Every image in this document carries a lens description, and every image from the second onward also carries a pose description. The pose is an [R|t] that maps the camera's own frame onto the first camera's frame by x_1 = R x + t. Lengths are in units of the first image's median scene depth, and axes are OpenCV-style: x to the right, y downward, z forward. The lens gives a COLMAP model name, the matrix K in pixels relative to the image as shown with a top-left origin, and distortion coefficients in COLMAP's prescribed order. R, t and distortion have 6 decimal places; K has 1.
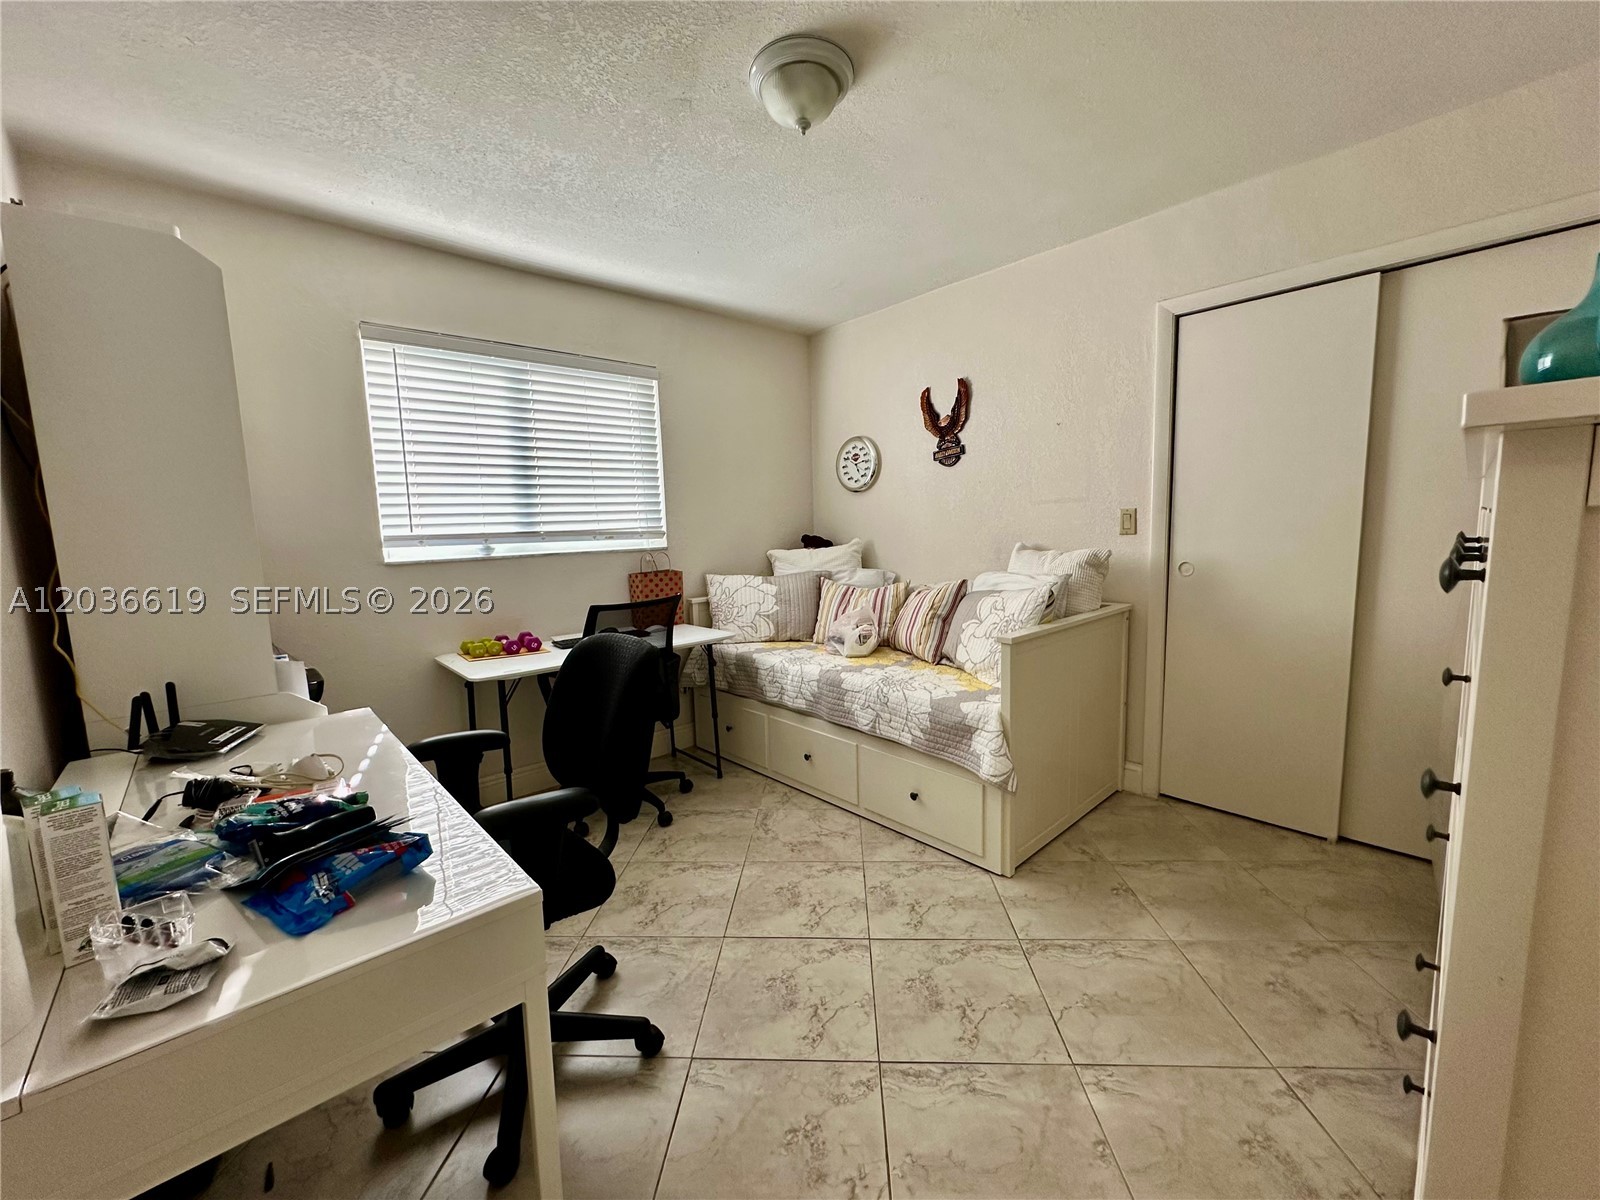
lens RADIAL K [[637.0, 0, 803.7], [0, 637.0, 599.5], [0, 0, 1]] dist [-0.004080, 0.000130]
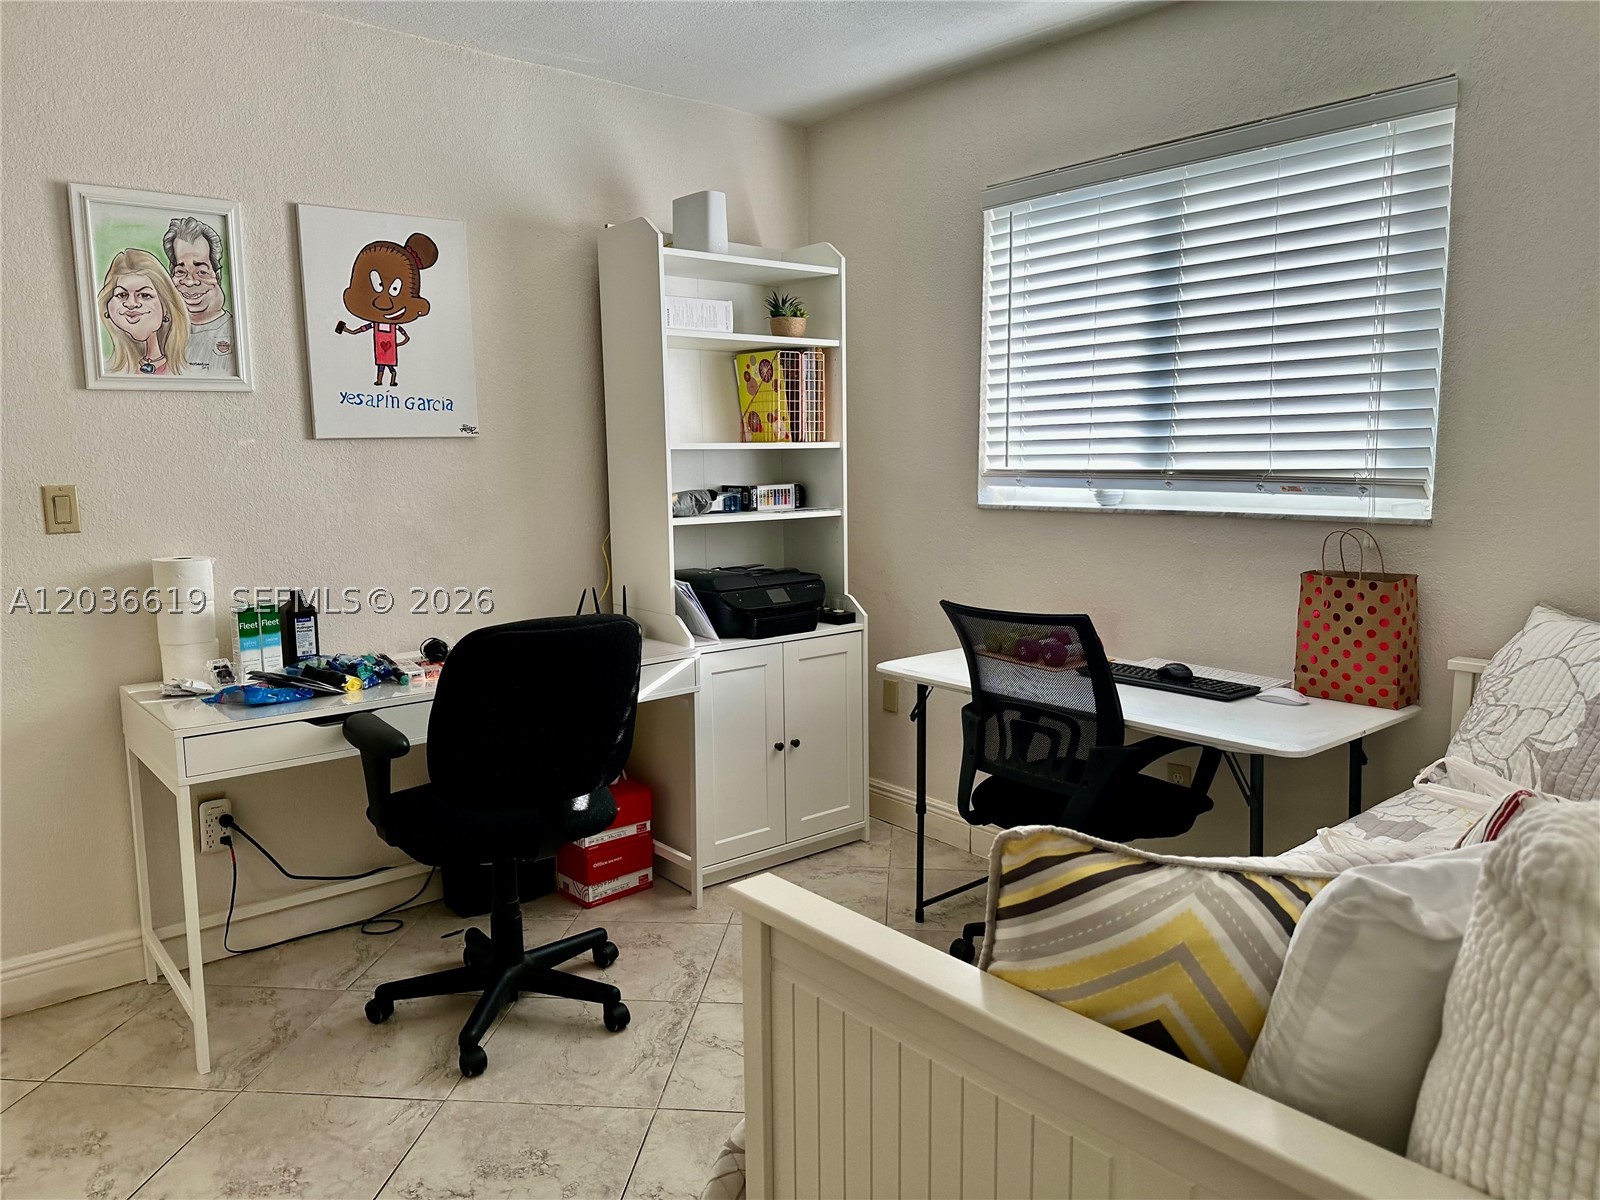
lens RADIAL K [[1118.3, 0, 790.0], [0, 1118.3, 590.5], [0, 0, 1]] dist [0.095432, -0.146005]
pose [[-0.049215, 0.153779, -0.986879, 0.726031], [-0.107881, 0.981477, 0.158317, -0.150644], [0.992945, 0.114257, -0.031714, 0.856441]]
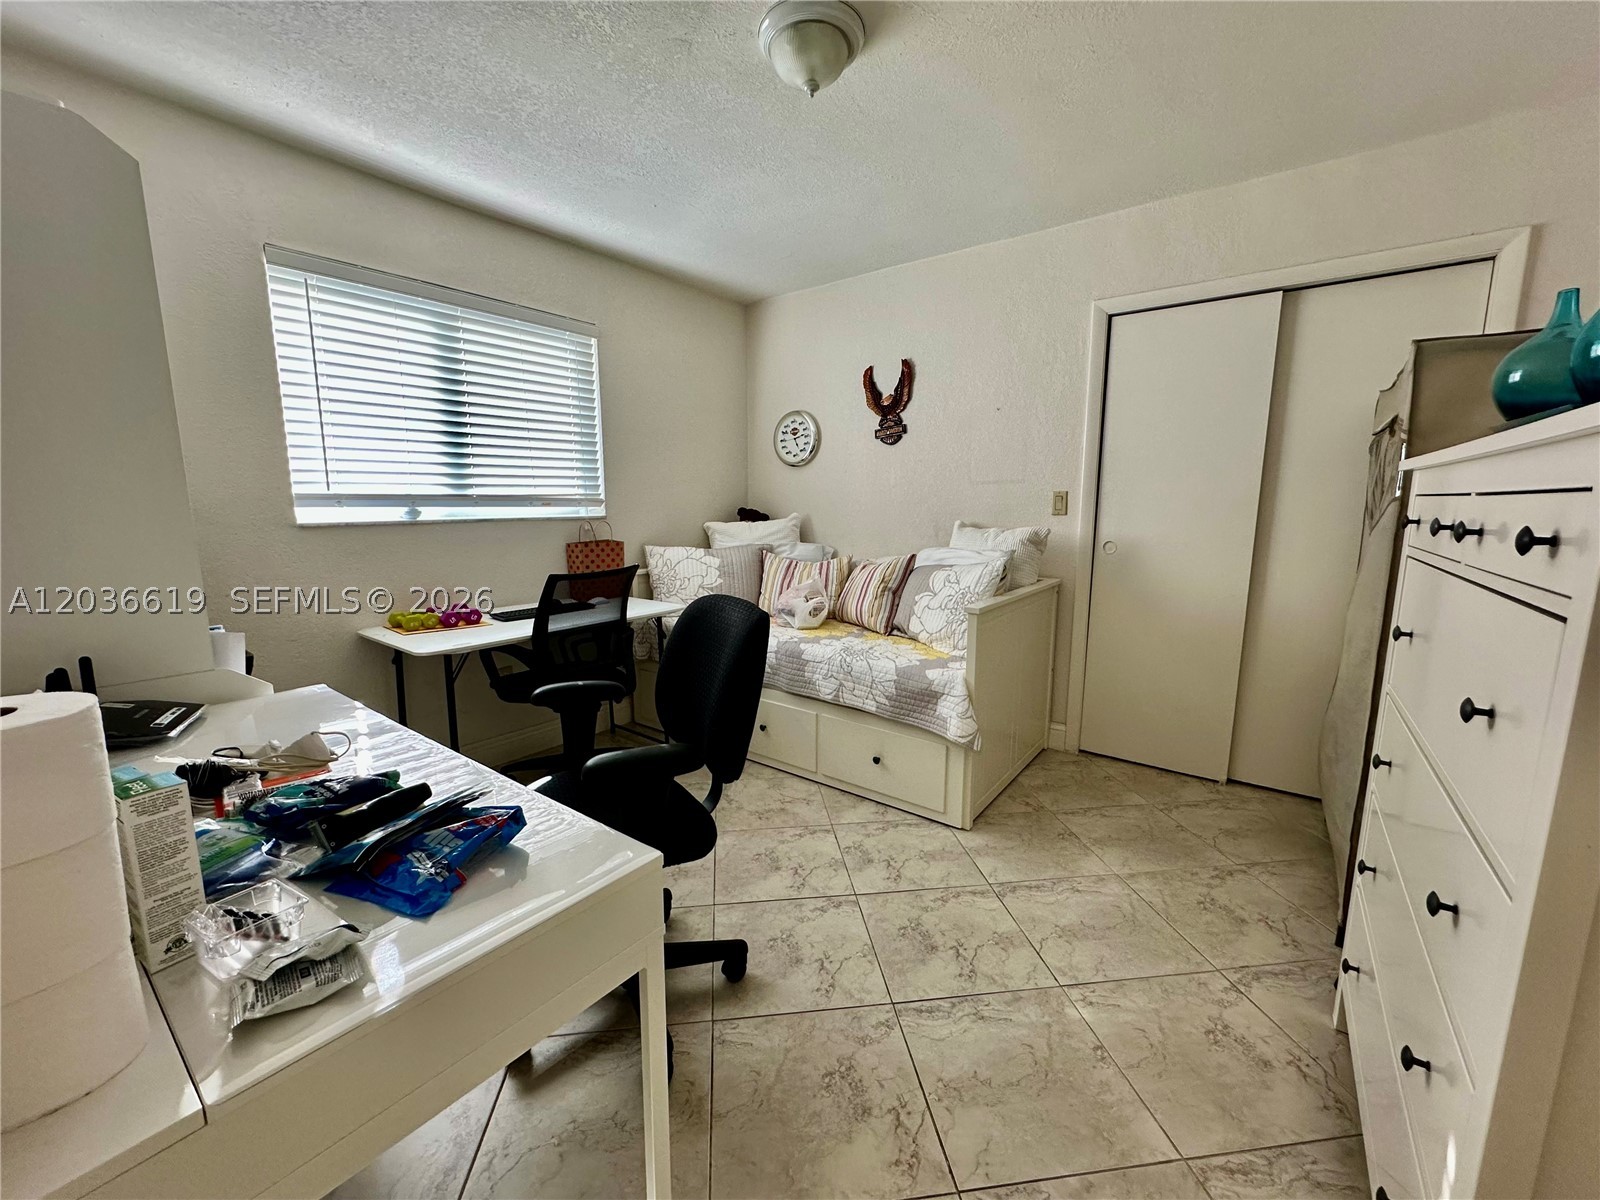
lens RADIAL K [[637.0, 0, 803.7], [0, 637.0, 599.5], [0, 0, 1]] dist [-0.004080, 0.000130]
pose [[0.983477, 0.002775, 0.181014, -0.130401], [-0.009092, 0.999378, 0.034077, 0.010395], [-0.180807, -0.035159, 0.982890, 0.003159]]
